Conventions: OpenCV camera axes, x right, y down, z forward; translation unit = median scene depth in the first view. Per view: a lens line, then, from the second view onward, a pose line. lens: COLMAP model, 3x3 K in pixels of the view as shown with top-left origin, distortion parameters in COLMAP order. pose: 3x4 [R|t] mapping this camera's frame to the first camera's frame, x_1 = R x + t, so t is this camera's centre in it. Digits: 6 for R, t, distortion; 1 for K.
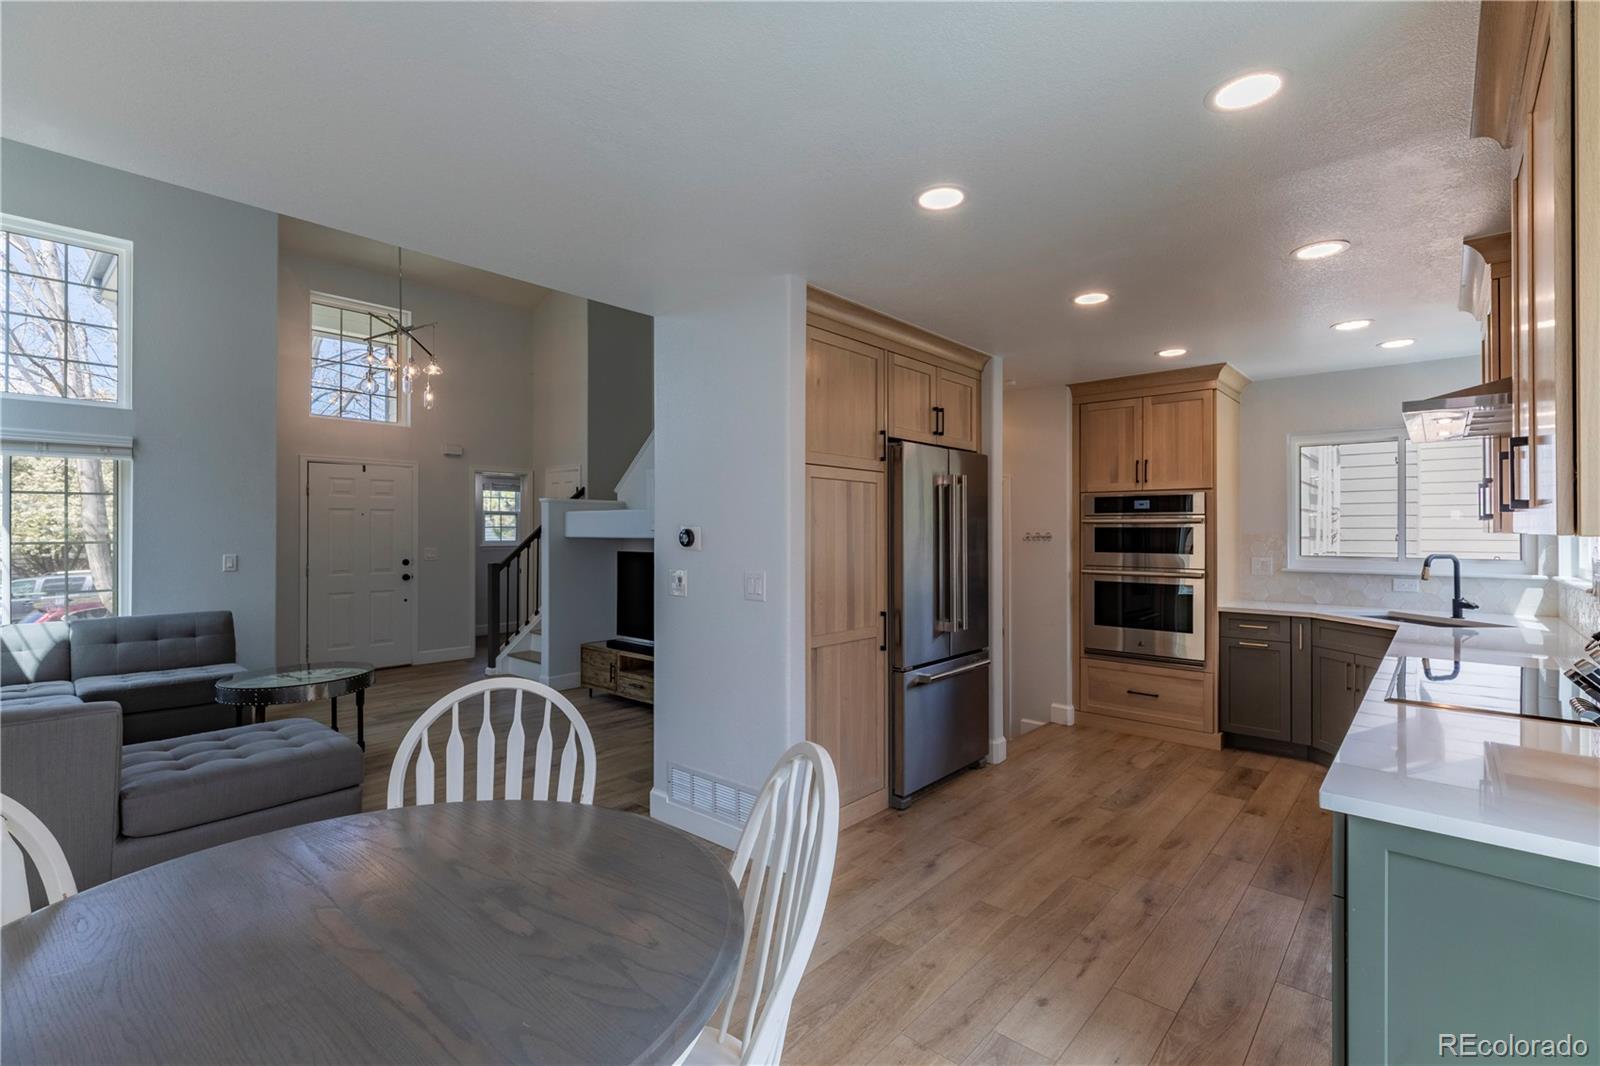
lens RADIAL K [[718.7, 0, 809.5], [0, 718.7, 531.8], [0, 0, 1]] dist [0.001632, -0.000379]
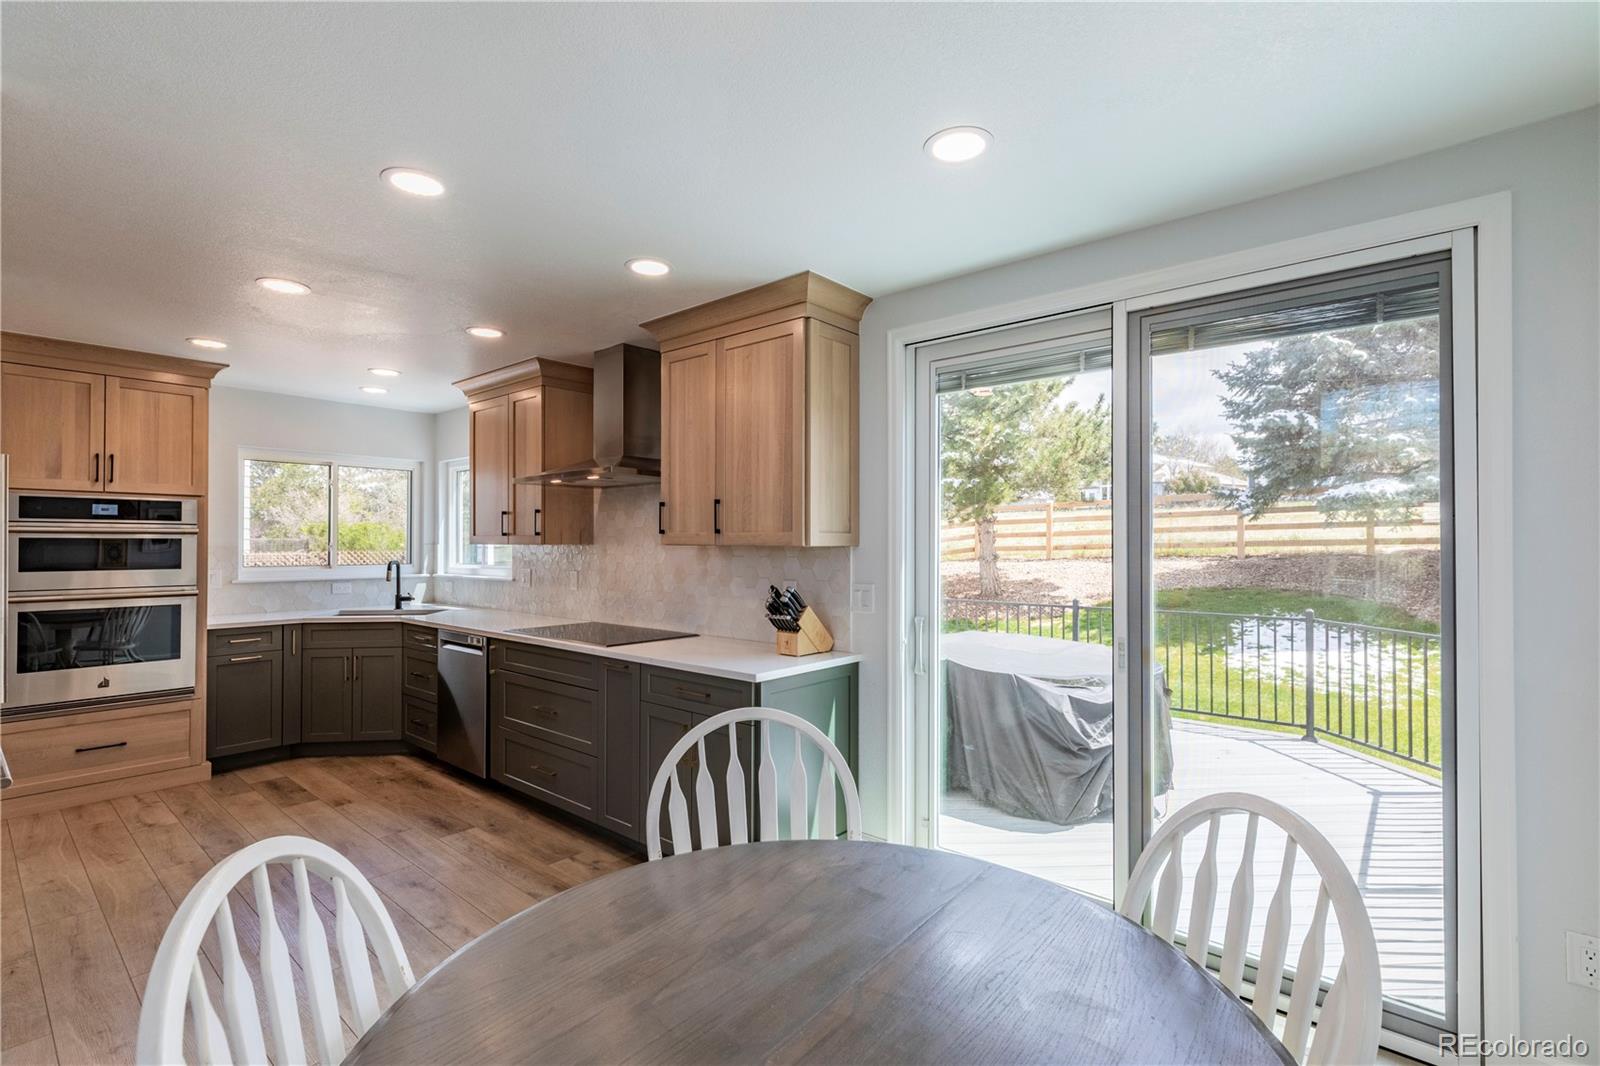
lens RADIAL K [[718.7, 0, 809.5], [0, 718.7, 531.8], [0, 0, 1]] dist [0.001632, -0.000379]
pose [[-0.020938, 0.014954, 0.999669, -0.373863], [0.001826, 0.999887, -0.014919, 0.000171], [-0.999779, 0.001513, -0.020963, 0.248741]]
